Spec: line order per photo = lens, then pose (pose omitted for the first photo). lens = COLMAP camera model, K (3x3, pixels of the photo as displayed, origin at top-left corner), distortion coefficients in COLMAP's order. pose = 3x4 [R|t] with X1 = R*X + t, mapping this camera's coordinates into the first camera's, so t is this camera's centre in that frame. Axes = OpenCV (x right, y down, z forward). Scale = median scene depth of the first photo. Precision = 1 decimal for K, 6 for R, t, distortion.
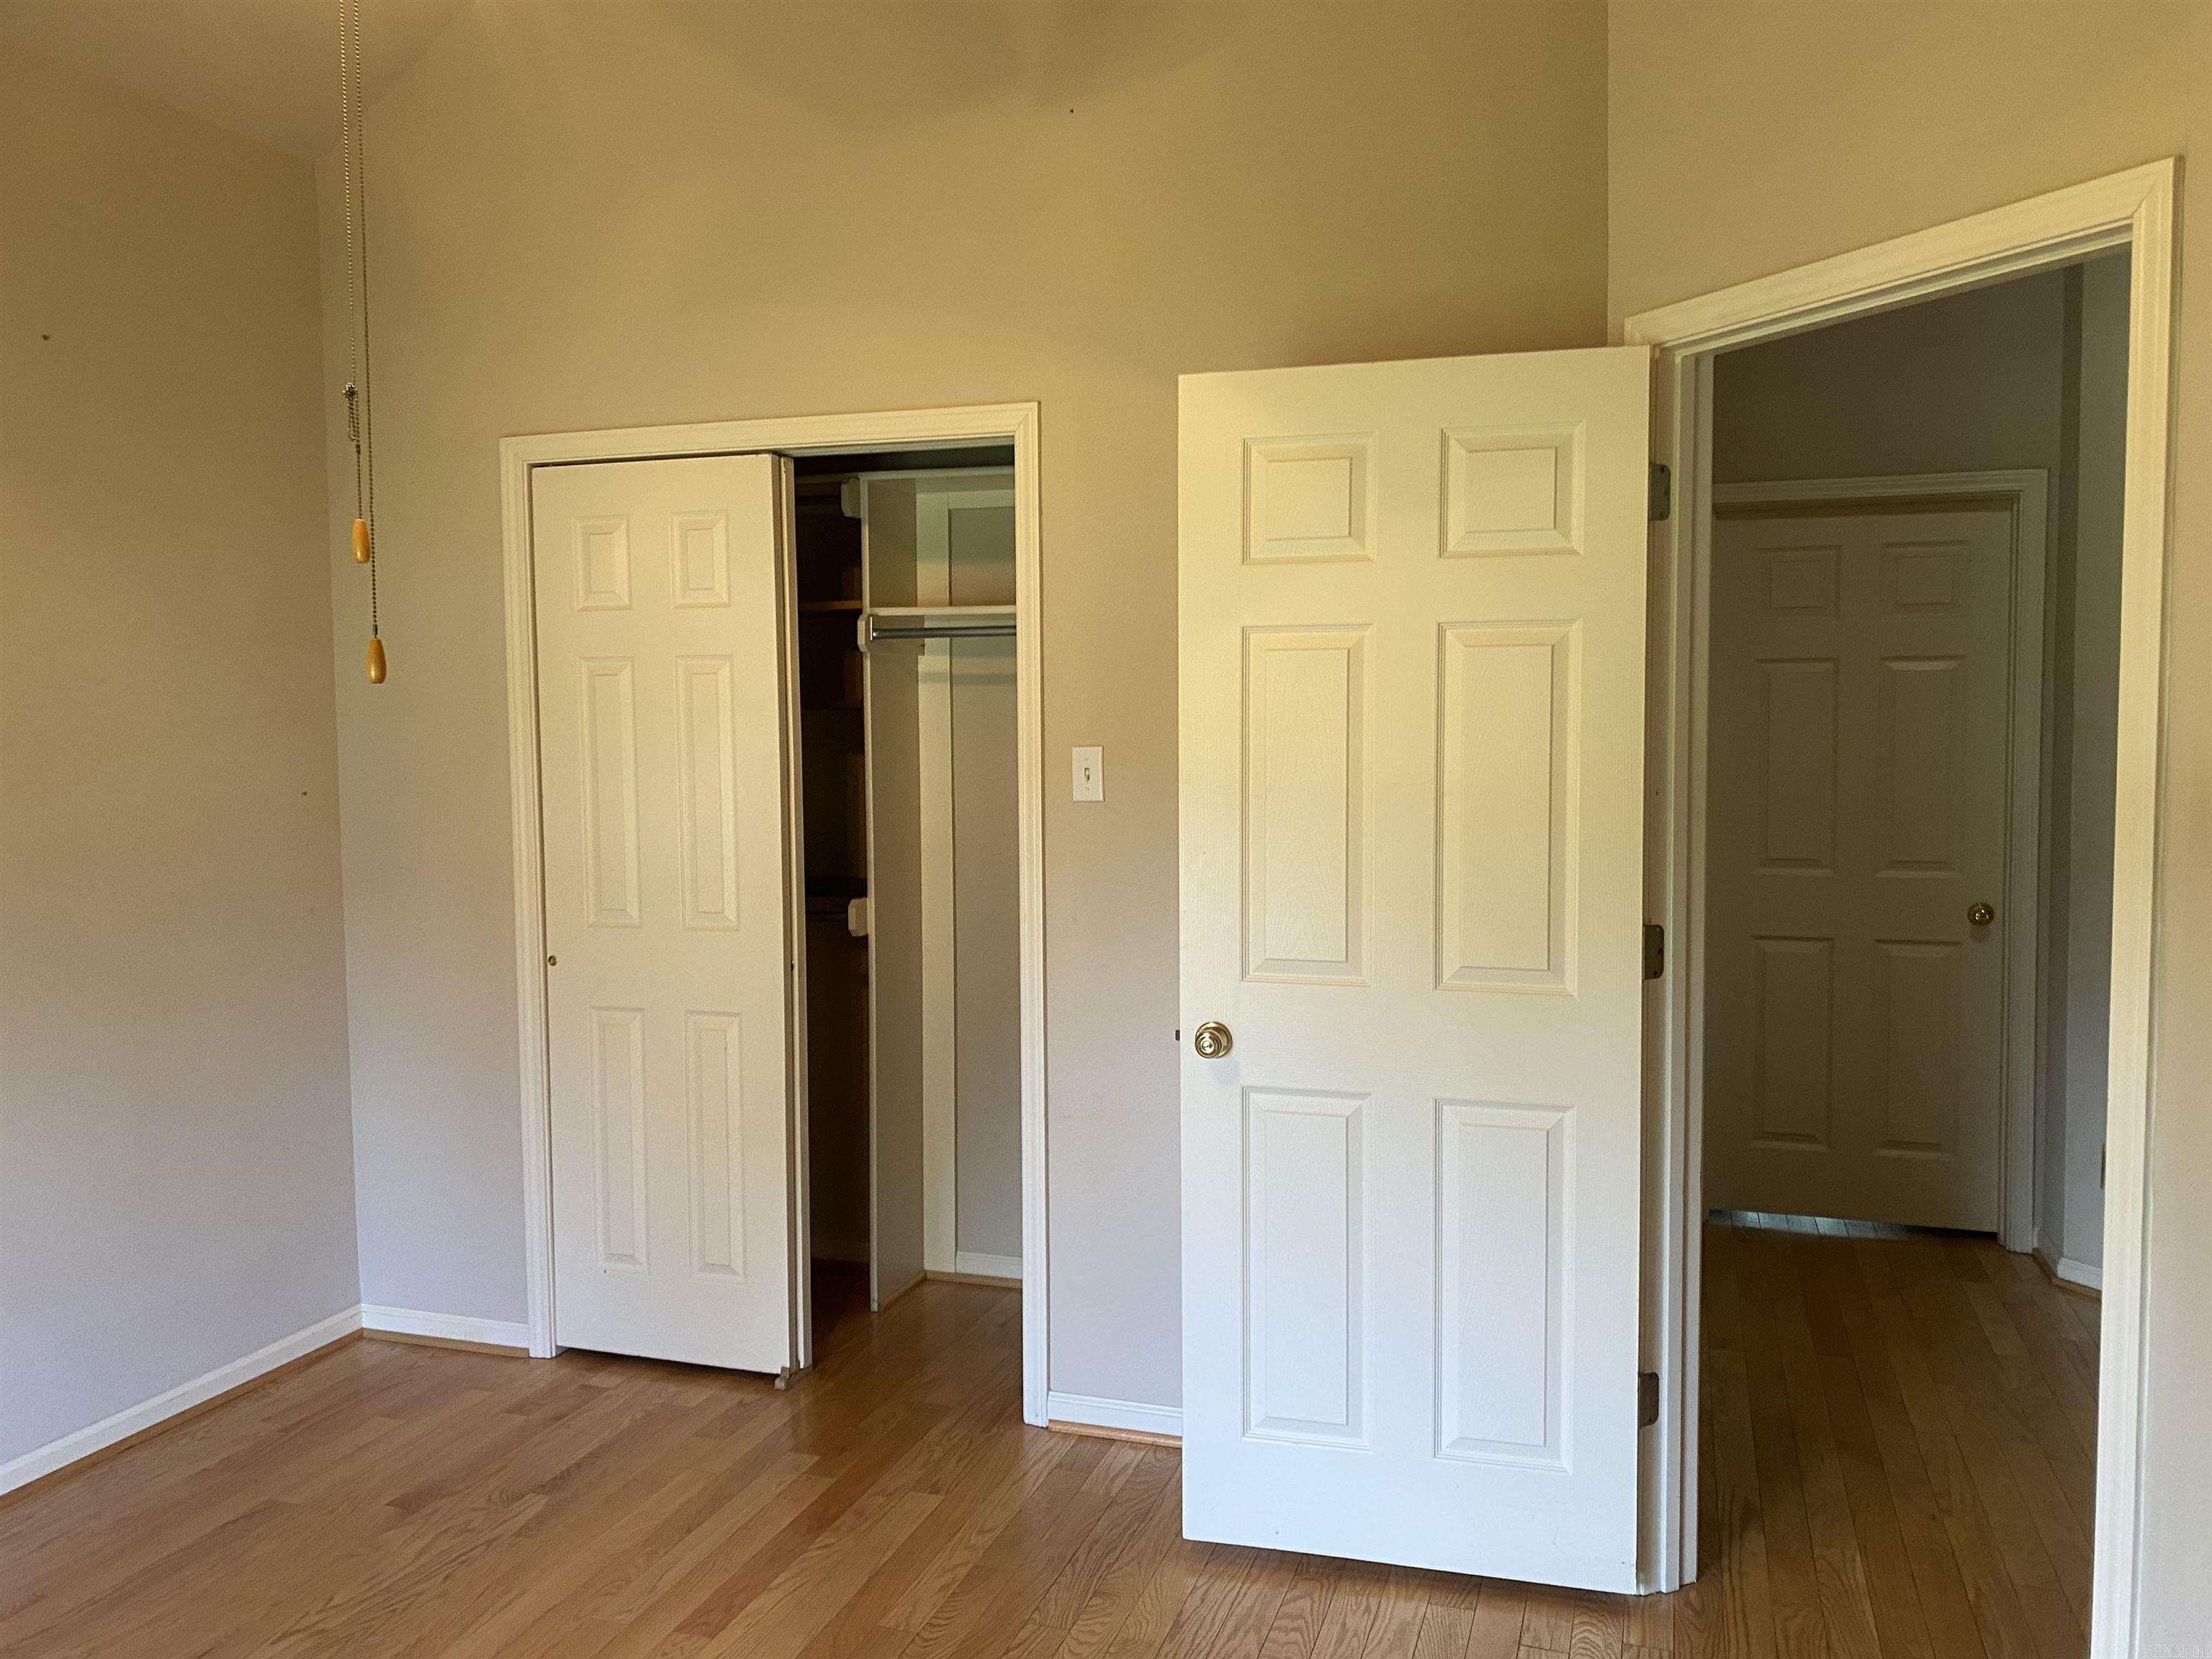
lens RADIAL K [[1725.7, 0, 1109.3], [0, 1725.7, 835.0], [0, 0, 1]] dist [0.048082, -0.007411]
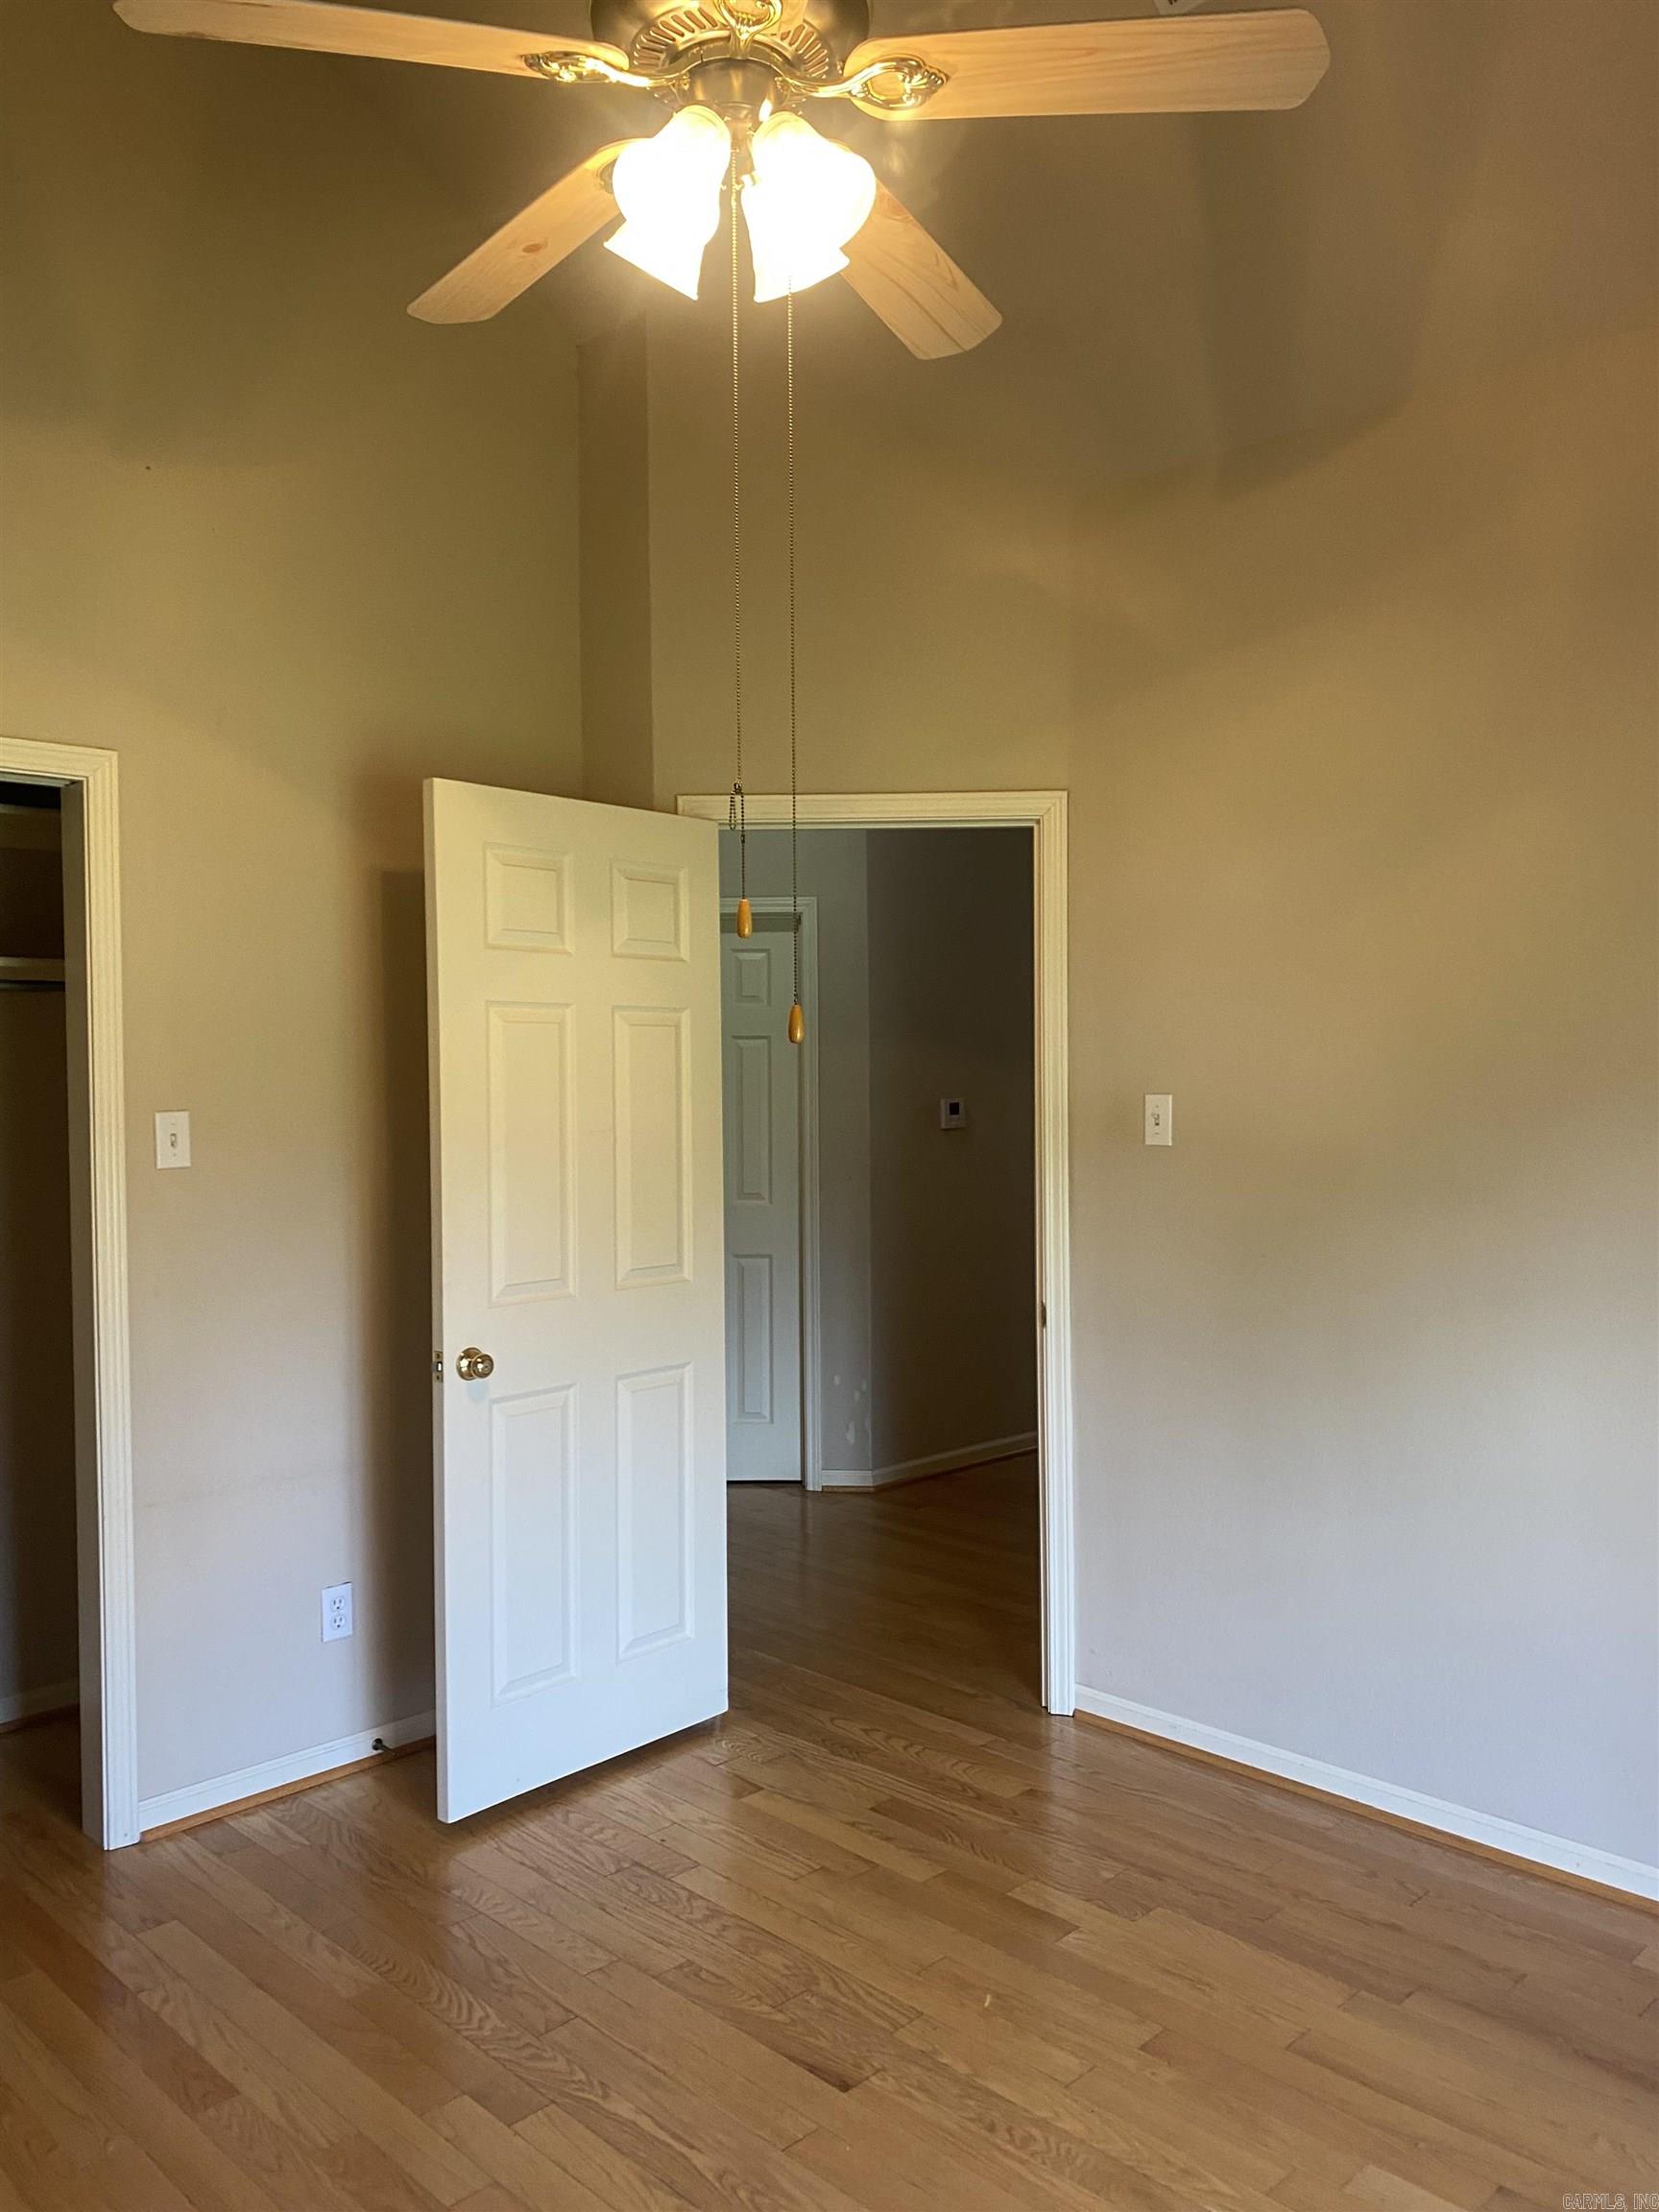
lens RADIAL K [[1685.9, 0, 828.3], [0, 1685.9, 1149.7], [0, 0, 1]] dist [0.072697, -0.003552]
pose [[0.464849, -0.039700, 0.884499, -0.831873], [0.064402, 0.997864, 0.010942, -0.019947], [-0.883045, 0.051877, 0.466413, 0.272080]]
